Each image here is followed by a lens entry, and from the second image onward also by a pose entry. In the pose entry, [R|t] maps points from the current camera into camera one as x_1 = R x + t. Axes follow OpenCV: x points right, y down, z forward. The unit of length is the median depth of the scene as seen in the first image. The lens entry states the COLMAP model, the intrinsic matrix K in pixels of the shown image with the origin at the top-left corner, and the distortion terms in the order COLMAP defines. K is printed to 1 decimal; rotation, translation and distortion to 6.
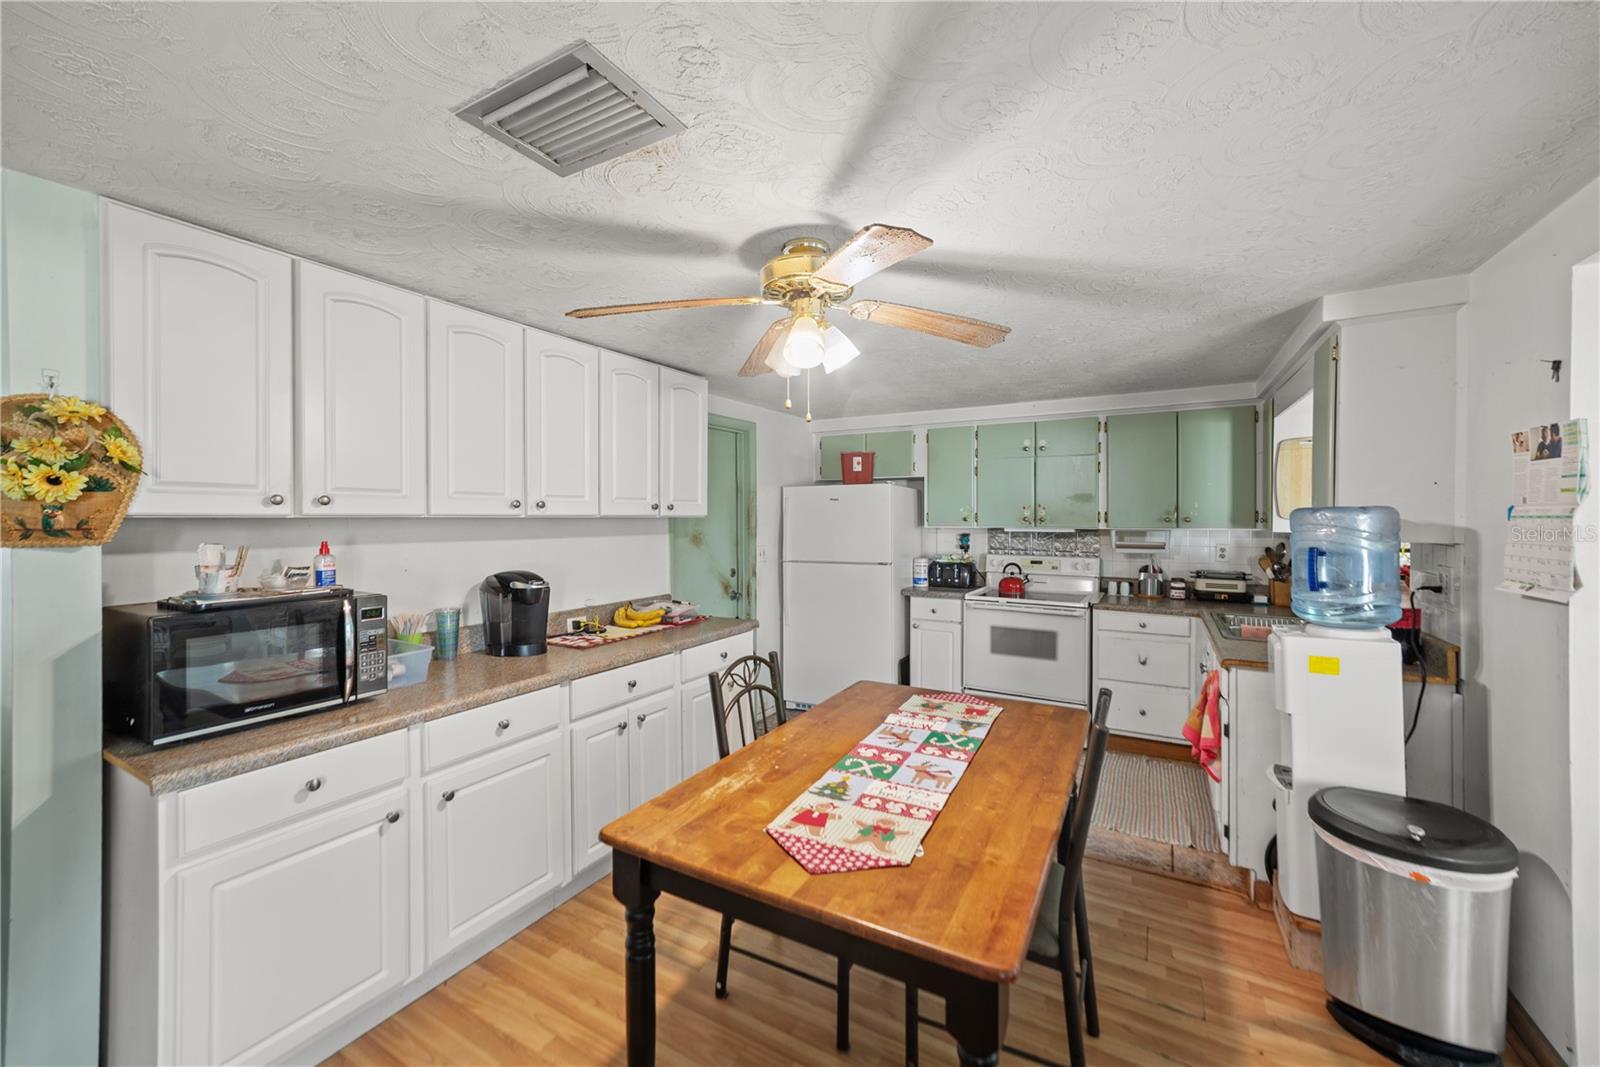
lens RADIAL K [[627.3, 0, 793.9], [0, 627.3, 523.0], [0, 0, 1]] dist [-0.006956, 0.005473]
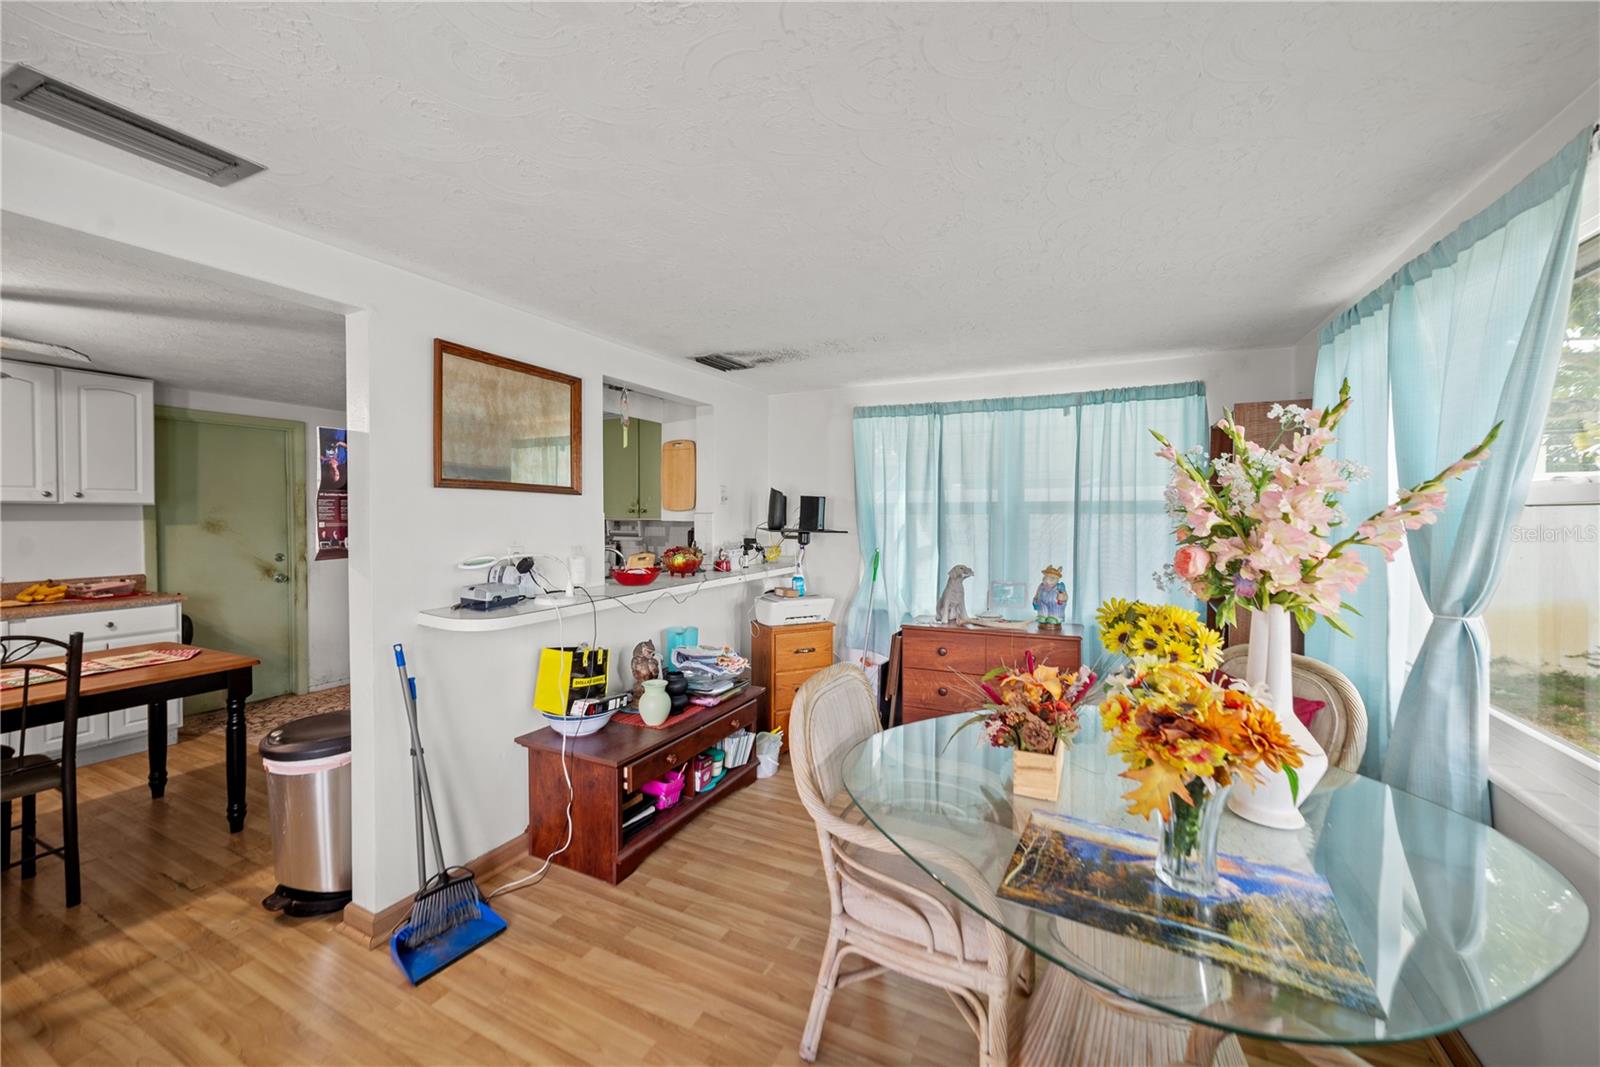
lens RADIAL K [[627.3, 0, 798.6], [0, 627.3, 521.4], [0, 0, 1]] dist [-0.006956, 0.005473]
pose [[0.998437, 0.004100, 0.055730, 1.536264], [-0.004078, 0.999992, -0.000507, 0.025602], [-0.055731, 0.000279, 0.998446, -0.300125]]
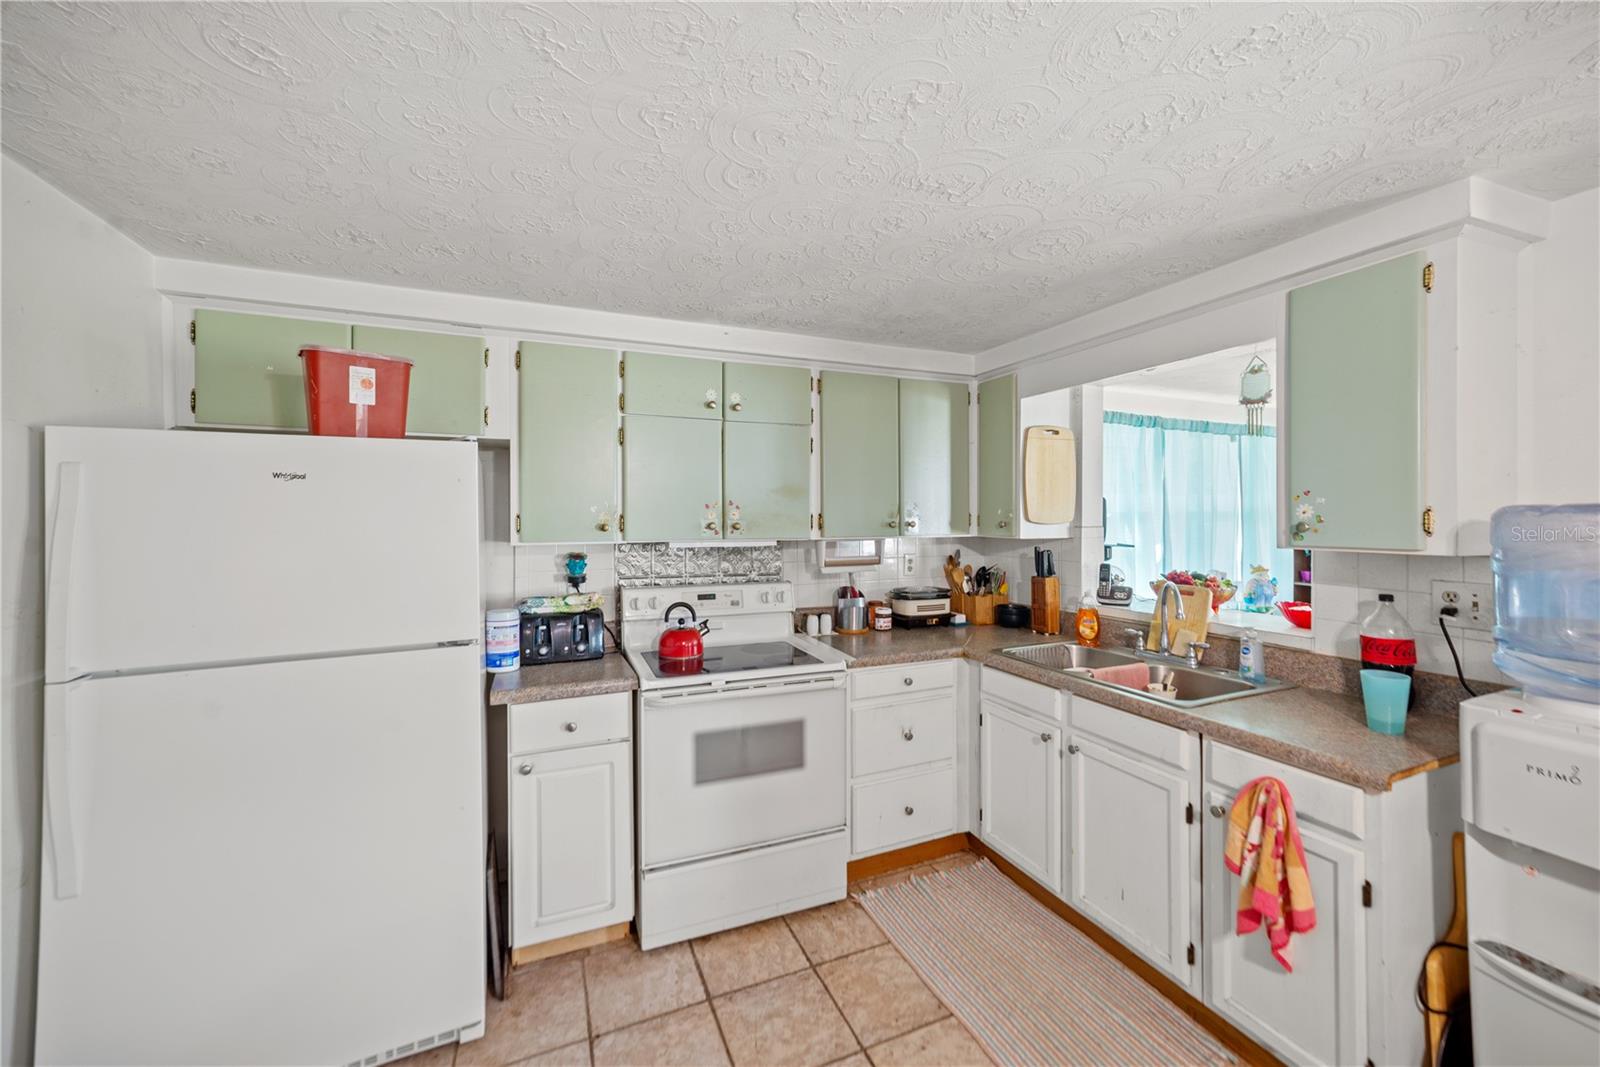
lens RADIAL K [[627.3, 0, 798.3], [0, 627.3, 518.4], [0, 0, 1]] dist [-0.006956, 0.005473]
pose [[0.600478, -0.003762, 0.799633, -0.090872], [0.013883, 0.999887, -0.005721, -0.017357], [-0.799521, 0.014536, 0.600462, 1.202510]]
